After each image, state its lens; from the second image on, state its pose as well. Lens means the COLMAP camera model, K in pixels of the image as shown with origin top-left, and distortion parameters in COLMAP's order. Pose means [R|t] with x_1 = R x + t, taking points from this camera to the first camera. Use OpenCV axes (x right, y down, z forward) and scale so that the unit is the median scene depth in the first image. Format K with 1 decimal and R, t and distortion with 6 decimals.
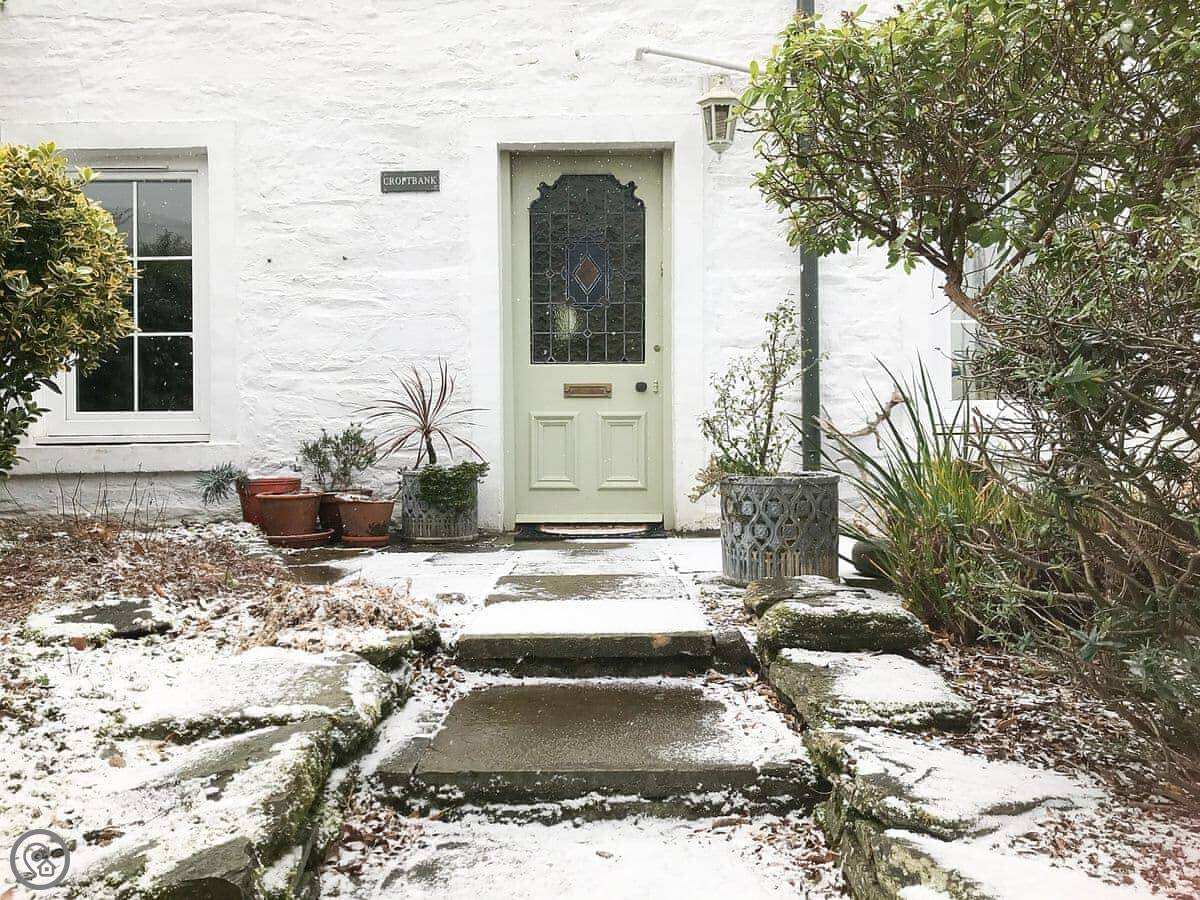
lens RADIAL K [[997.2, 0, 597.7], [0, 997.2, 457.9], [0, 0, 1]] dist [-0.015289, 0.001547]
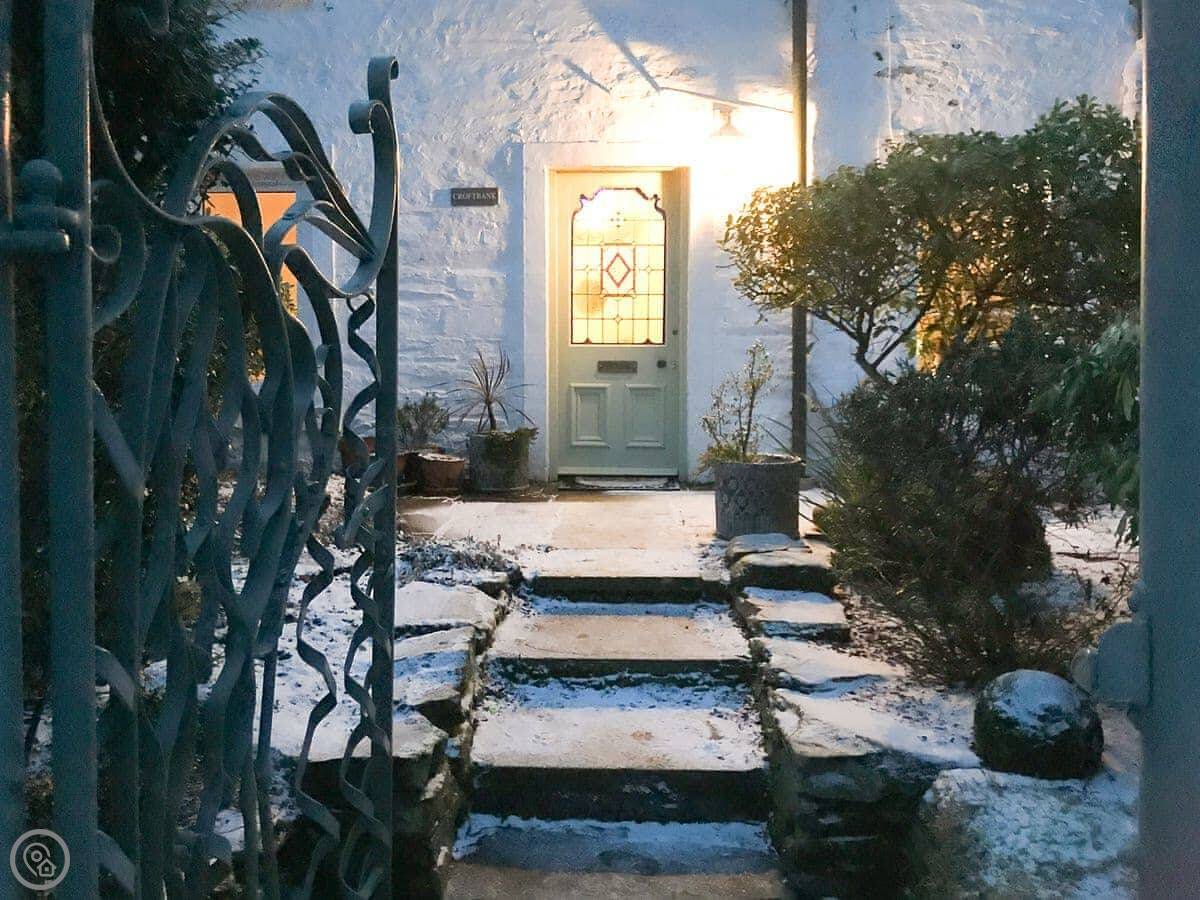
lens RADIAL K [[816.2, 0, 603.2], [0, 816.2, 441.7], [0, 0, 1]] dist [0.004972, -0.002315]
pose [[0.999592, 0.010959, -0.026371, -0.006386], [-0.010271, 0.999607, 0.026078, -0.092595], [0.026646, -0.025796, 0.999312, -0.380525]]
